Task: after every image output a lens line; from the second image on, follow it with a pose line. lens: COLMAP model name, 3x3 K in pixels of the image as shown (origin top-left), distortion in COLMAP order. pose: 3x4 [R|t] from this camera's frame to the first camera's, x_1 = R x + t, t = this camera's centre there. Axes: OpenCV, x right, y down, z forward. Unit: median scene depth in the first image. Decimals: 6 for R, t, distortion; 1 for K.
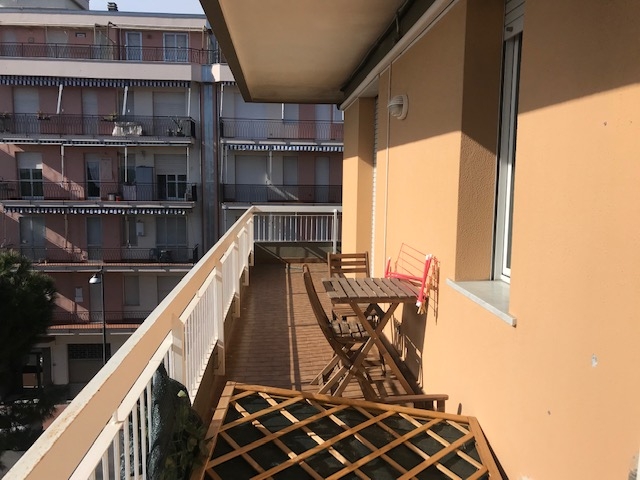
lens RADIAL K [[522.2, 0, 320.3], [0, 522.2, 240.2], [0, 0, 1]] dist [0.022952, 0.007096]
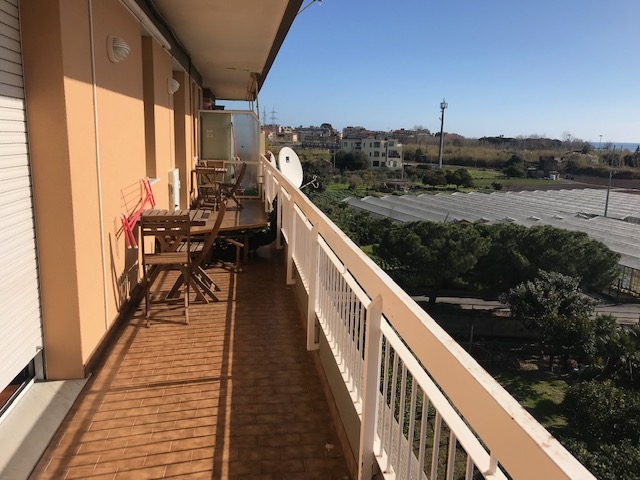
lens RADIAL K [[522.2, 0, 320.0], [0, 522.2, 240.7], [0, 0, 1]] dist [0.022952, 0.007096]
pose [[-0.997163, -0.022601, -0.071796, -0.129802], [-0.043099, 0.953450, 0.298454, -0.189999], [0.061709, 0.300702, -0.951720, 1.709805]]
